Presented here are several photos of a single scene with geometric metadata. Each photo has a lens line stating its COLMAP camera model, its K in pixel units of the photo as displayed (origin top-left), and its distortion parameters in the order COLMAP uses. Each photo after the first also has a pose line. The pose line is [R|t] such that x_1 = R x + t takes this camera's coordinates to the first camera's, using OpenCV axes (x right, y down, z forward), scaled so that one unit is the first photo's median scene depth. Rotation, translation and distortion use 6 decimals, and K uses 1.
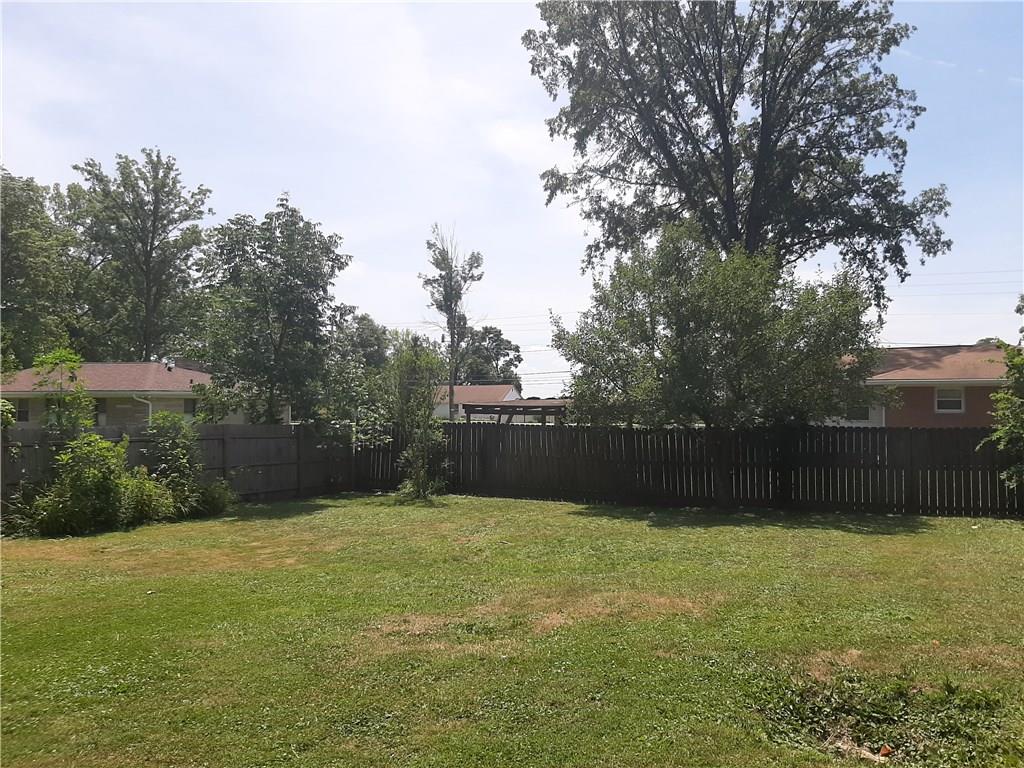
lens RADIAL K [[791.3, 0, 536.5], [0, 791.3, 367.1], [0, 0, 1]] dist [0.057572, -0.112621]
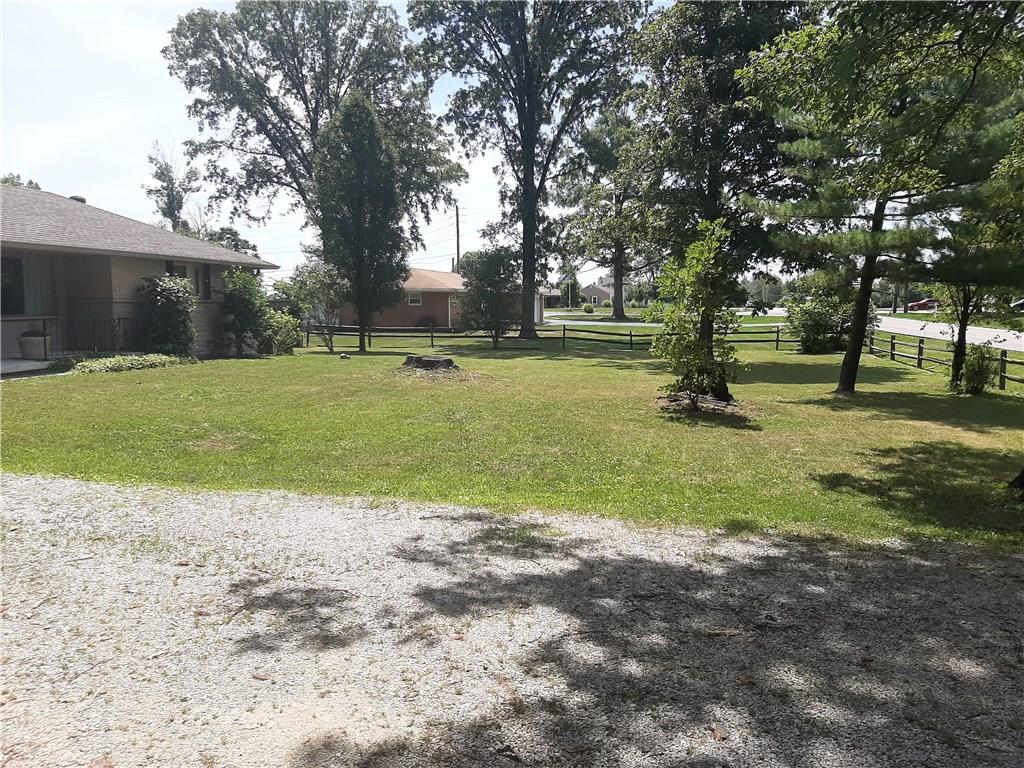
lens RADIAL K [[791.3, 0, 540.3], [0, 791.3, 378.0], [0, 0, 1]] dist [0.057572, -0.112621]
pose [[0.969846, -0.034124, 0.241319, 0.275224], [-0.002199, 0.988884, 0.148674, -0.027990], [-0.243709, -0.144721, 0.958990, -0.660756]]
